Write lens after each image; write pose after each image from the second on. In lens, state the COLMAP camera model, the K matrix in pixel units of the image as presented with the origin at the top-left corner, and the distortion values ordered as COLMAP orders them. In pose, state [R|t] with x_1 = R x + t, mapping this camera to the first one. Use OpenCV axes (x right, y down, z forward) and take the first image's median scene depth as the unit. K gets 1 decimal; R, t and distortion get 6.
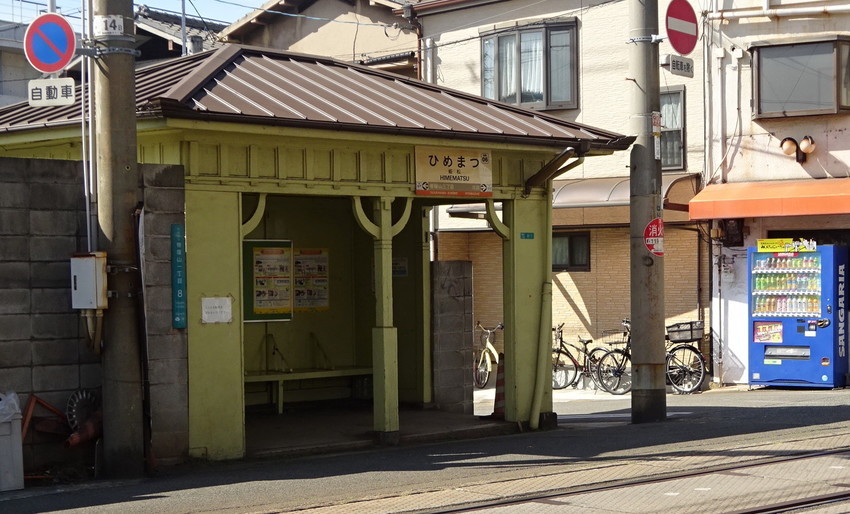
lens RADIAL K [[1602.9, 0, 505.7], [0, 1602.9, 291.1], [0, 0, 1]] dist [0.026033, -0.064396]
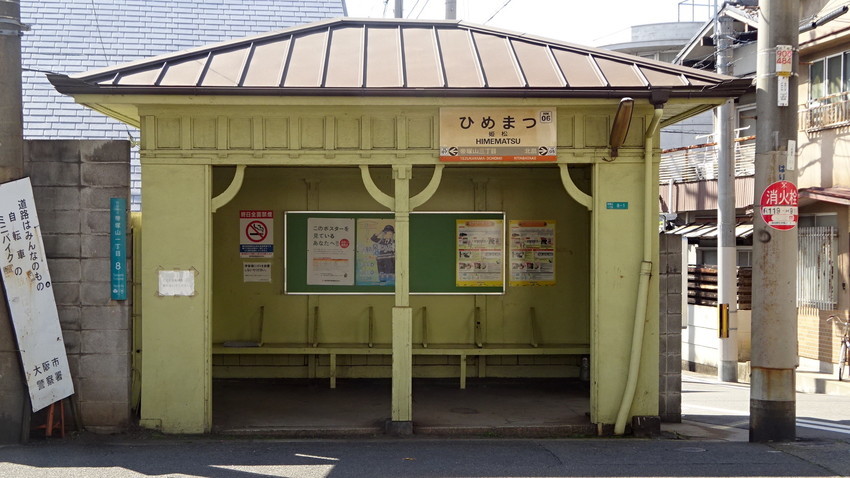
lens RADIAL K [[1285.5, 0, 425.0], [0, 1285.5, 239.0], [0, 0, 1]] dist [0.018745, 0.044657]
pose [[0.734103, 0.008813, -0.678981, 0.425707], [-0.015770, 0.999867, -0.004072, -0.013239], [0.678856, 0.013697, 0.734144, 0.458401]]
